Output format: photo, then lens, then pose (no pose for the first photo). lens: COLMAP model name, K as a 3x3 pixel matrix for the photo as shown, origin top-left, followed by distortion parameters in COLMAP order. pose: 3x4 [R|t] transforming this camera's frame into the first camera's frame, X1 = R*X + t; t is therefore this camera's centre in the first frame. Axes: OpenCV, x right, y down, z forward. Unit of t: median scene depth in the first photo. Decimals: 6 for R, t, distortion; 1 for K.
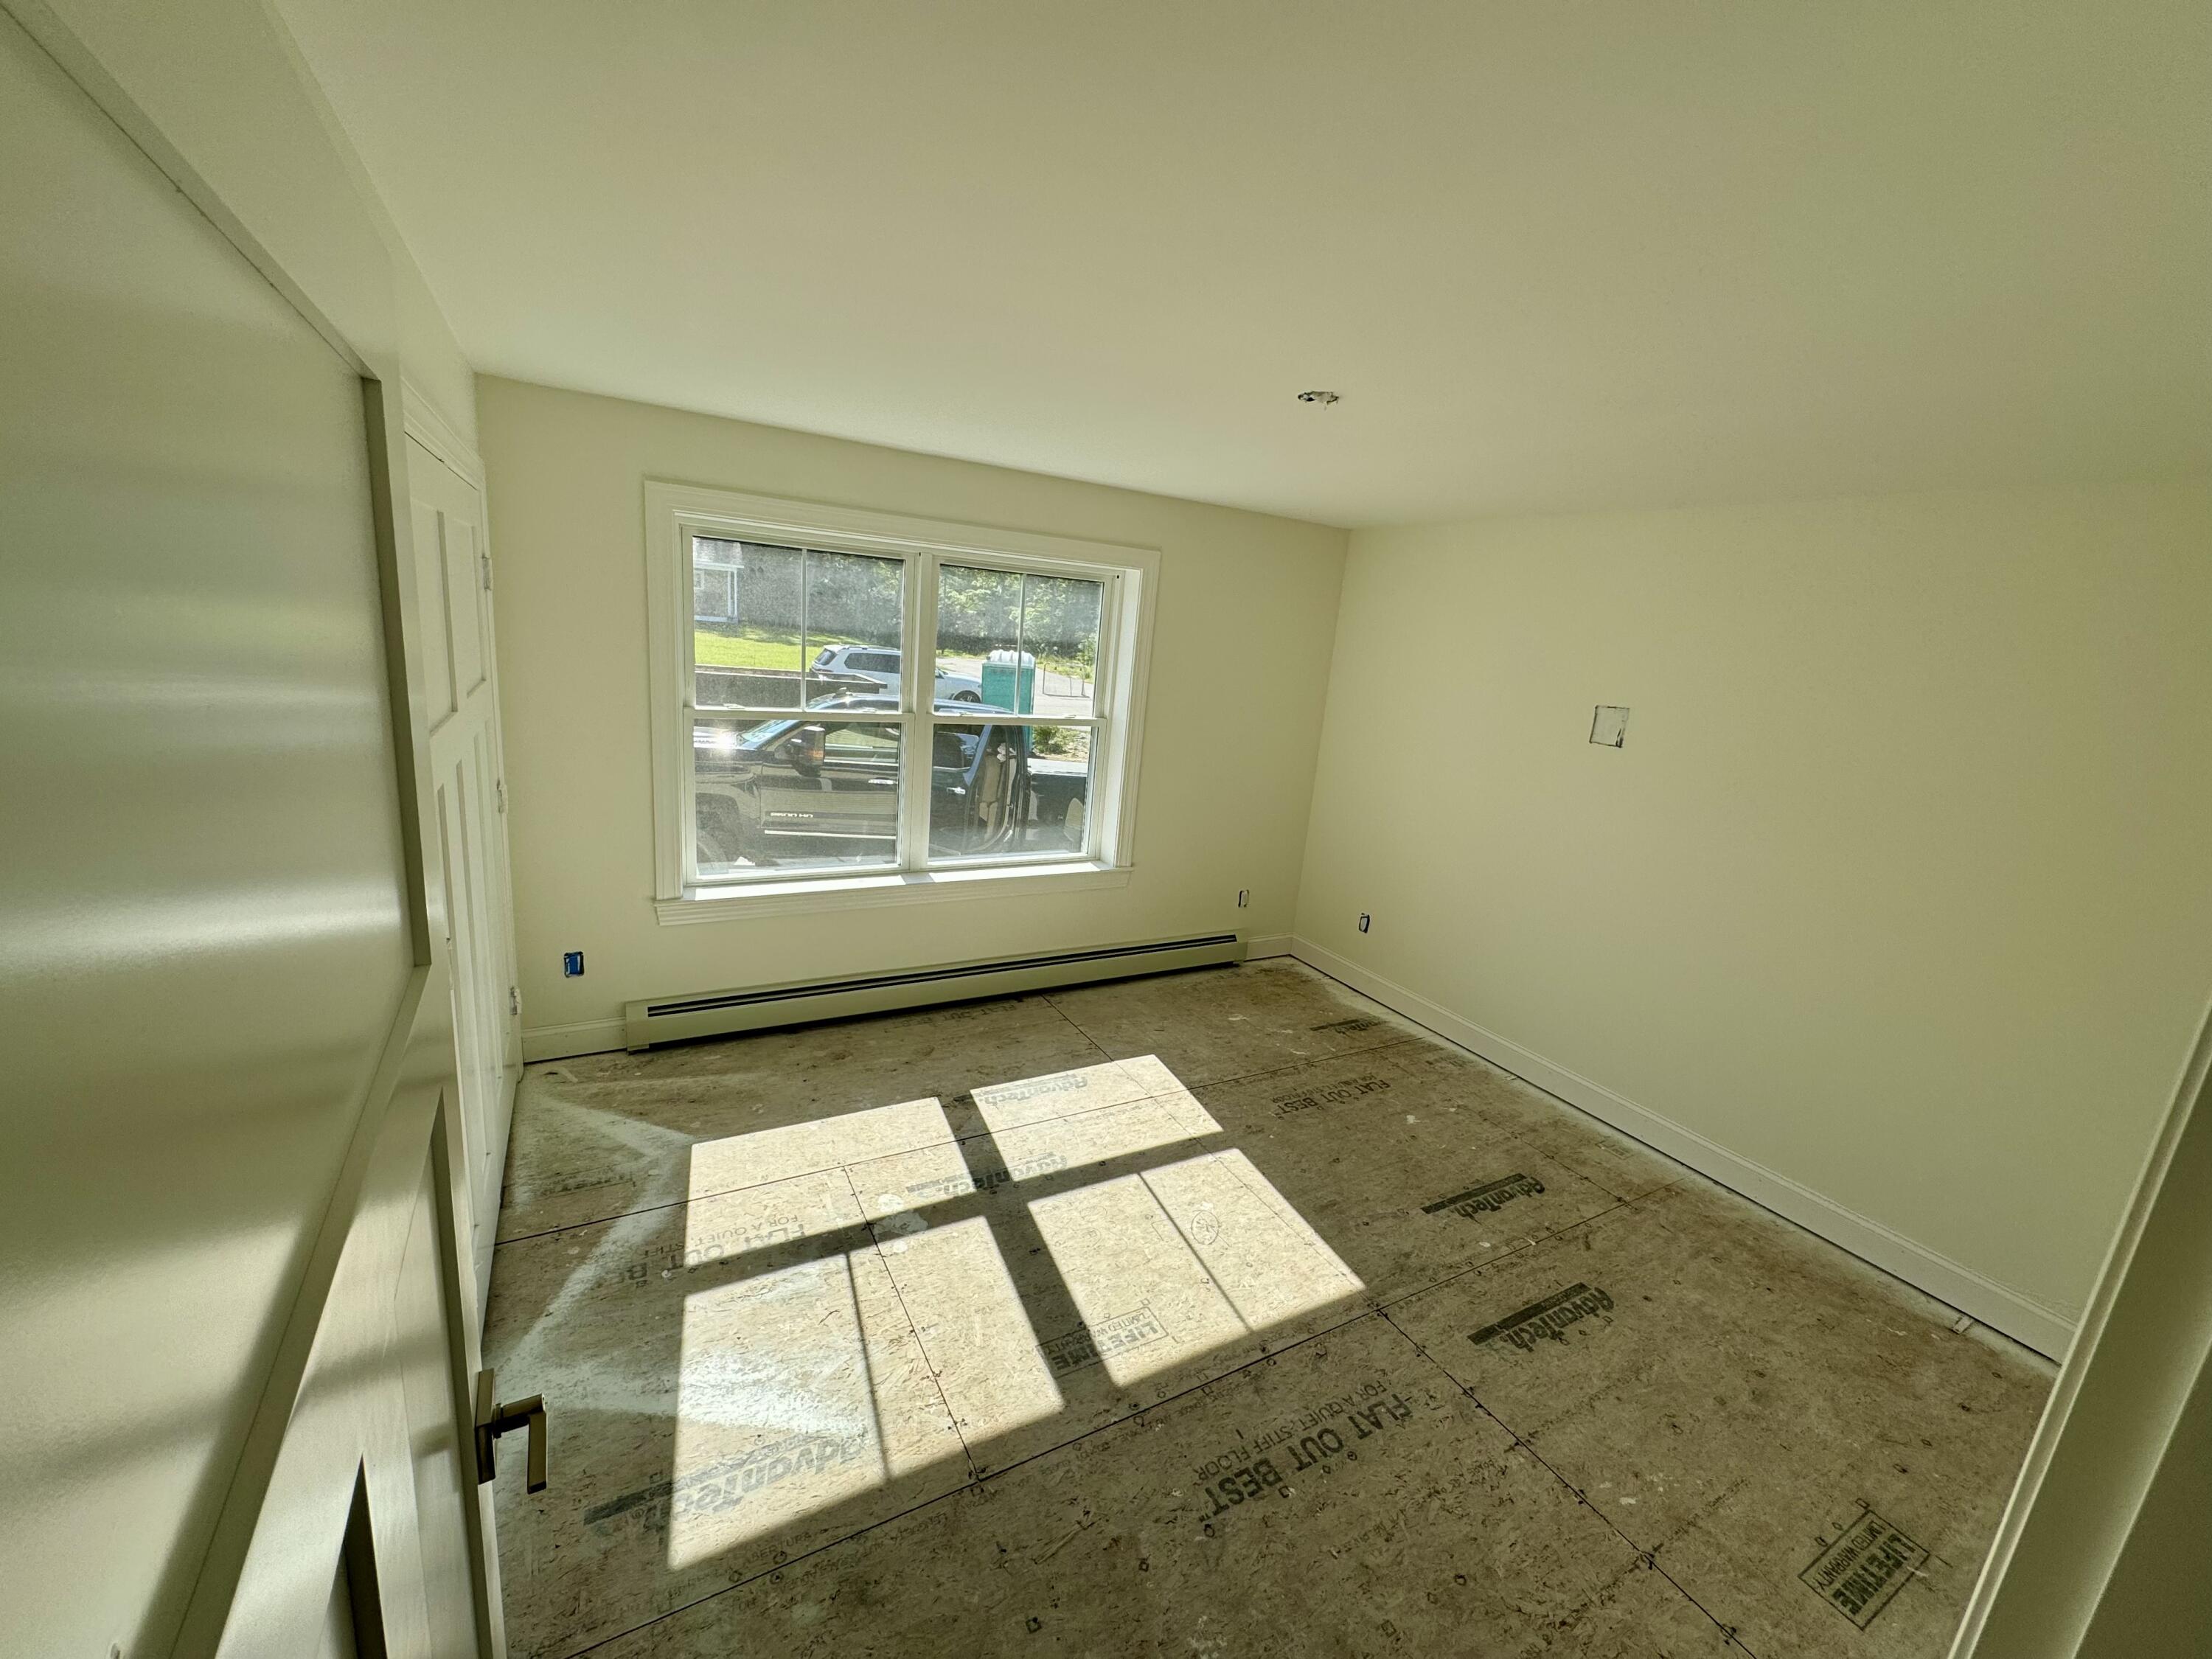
lens RADIAL K [[881.4, 0, 1099.1], [0, 881.4, 827.4], [0, 0, 1]] dist [-0.003774, 0.000279]
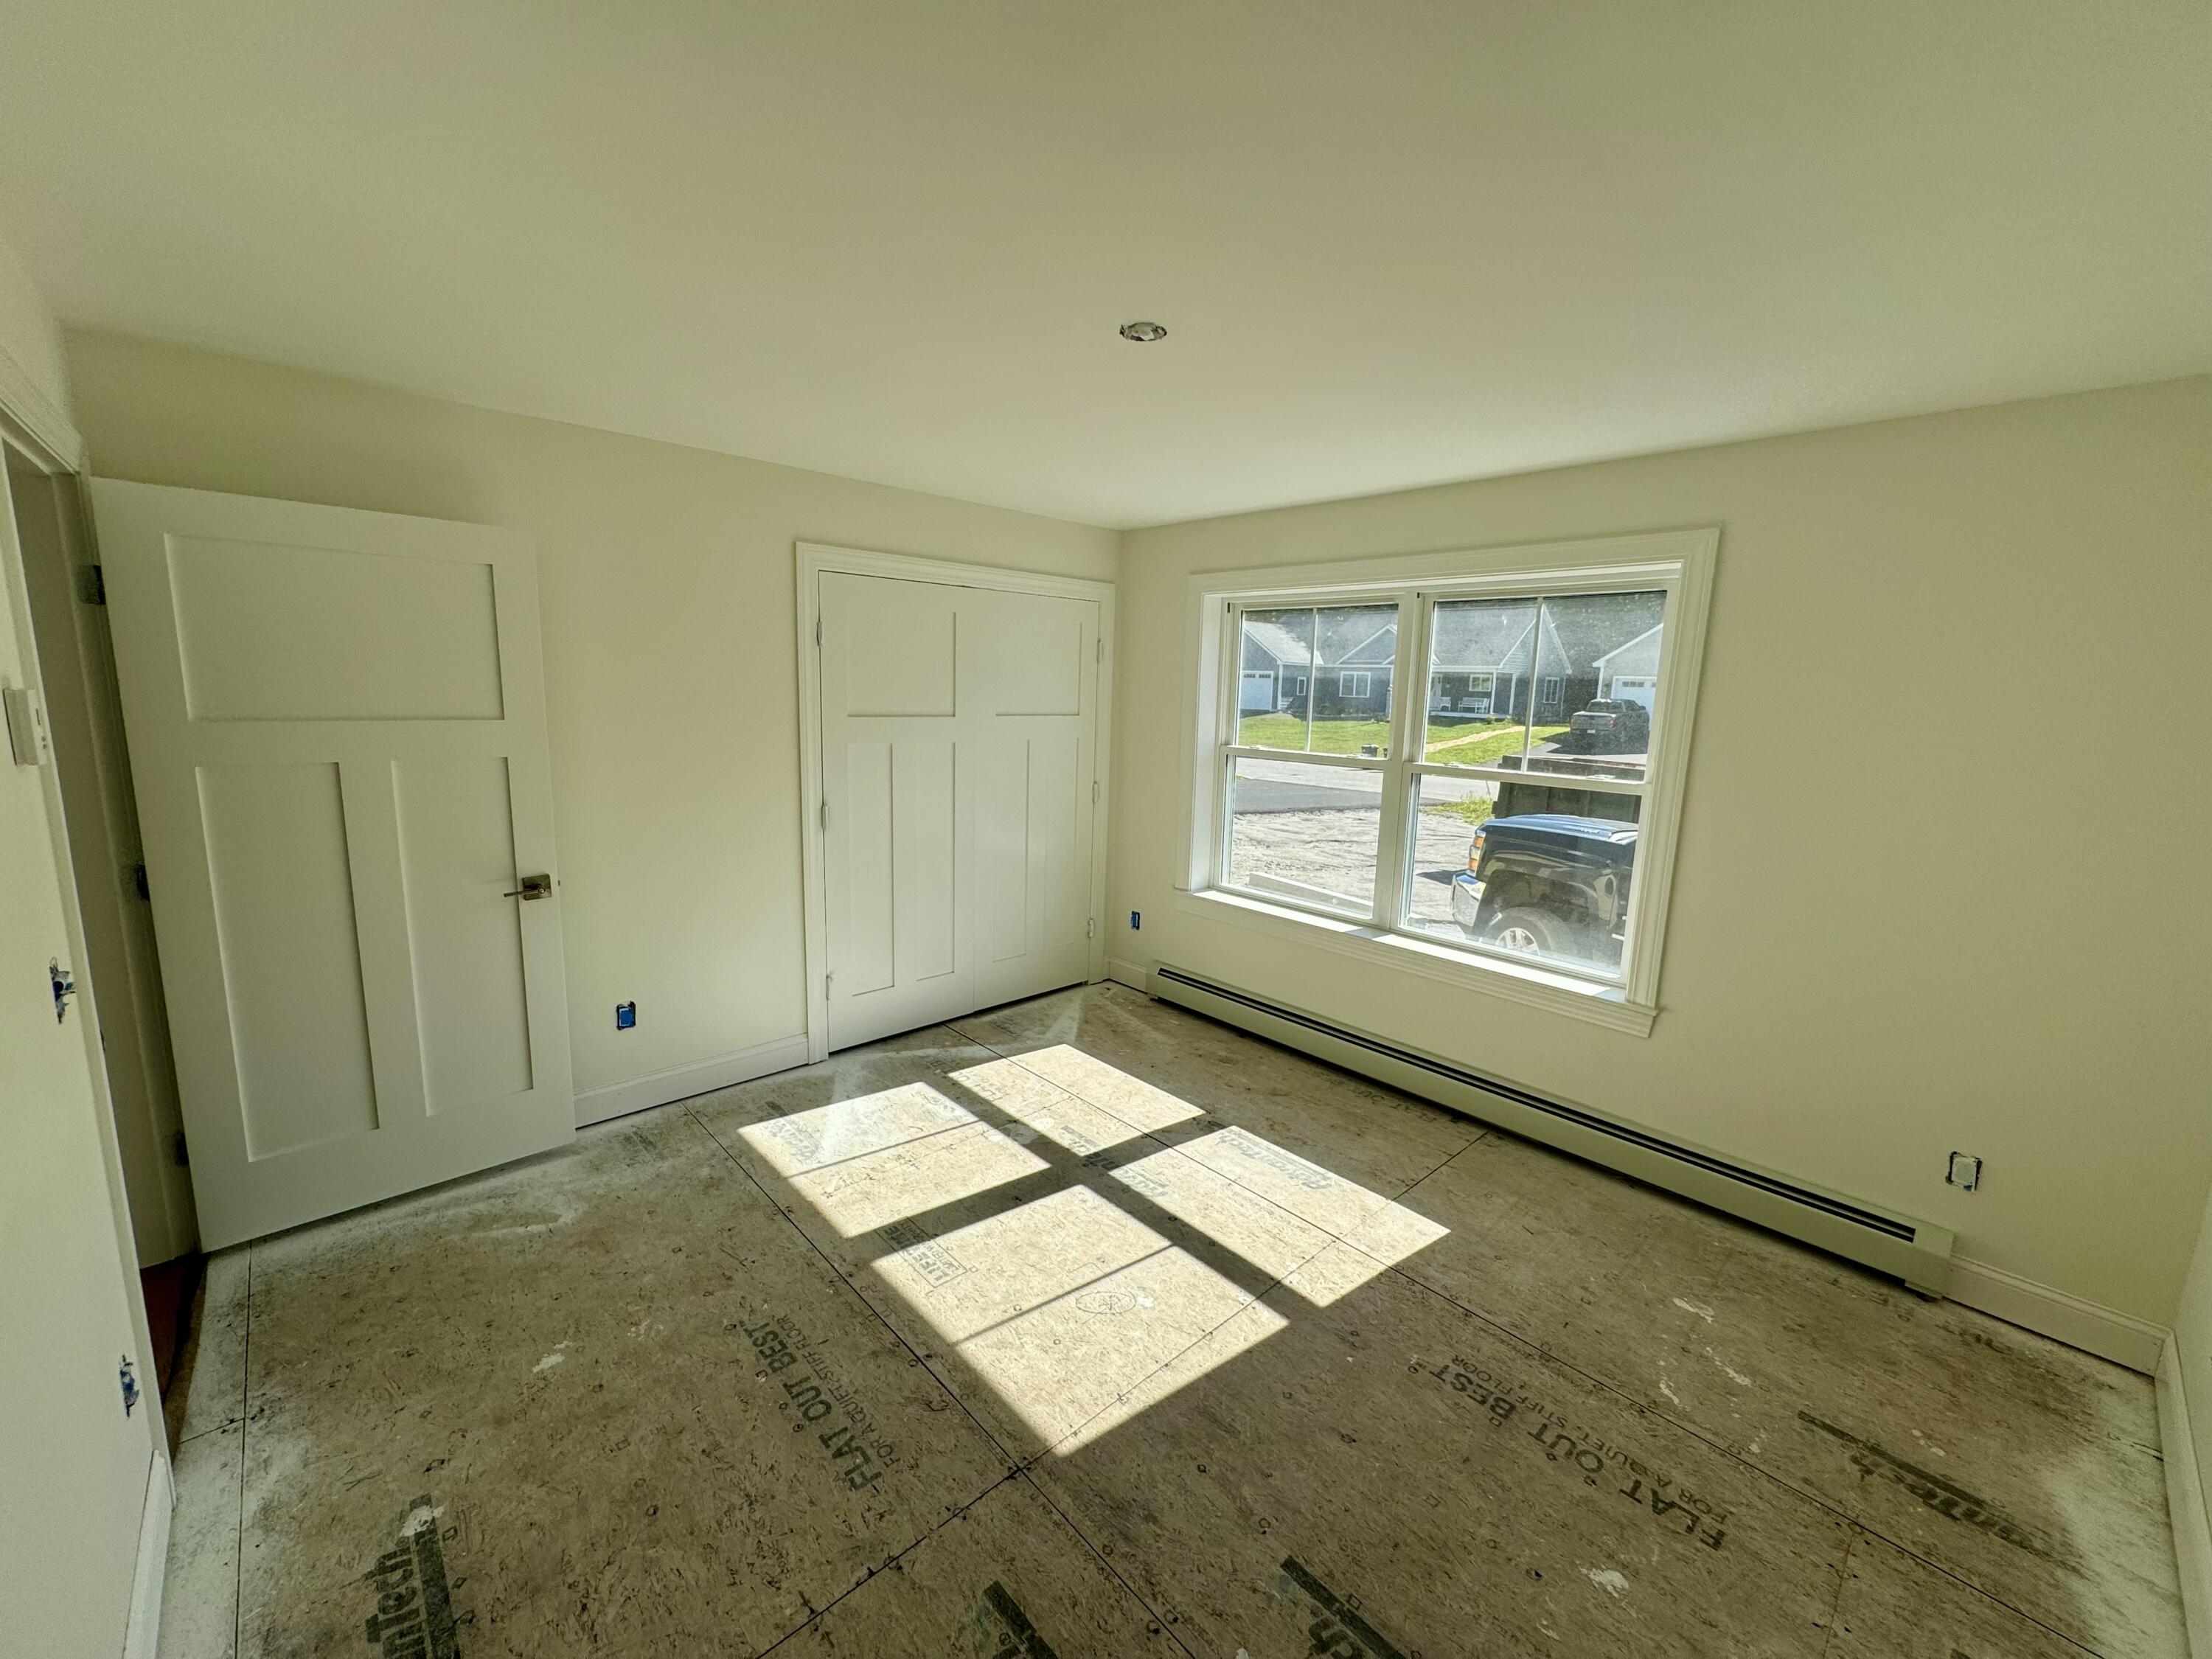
lens RADIAL K [[881.4, 0, 1106.3], [0, 881.4, 827.9], [0, 0, 1]] dist [-0.003774, 0.000279]
pose [[0.238778, 0.080151, -0.967761, 1.007165], [-0.226929, 0.973599, 0.024644, -0.018286], [0.944187, 0.213729, 0.250662, 0.758255]]
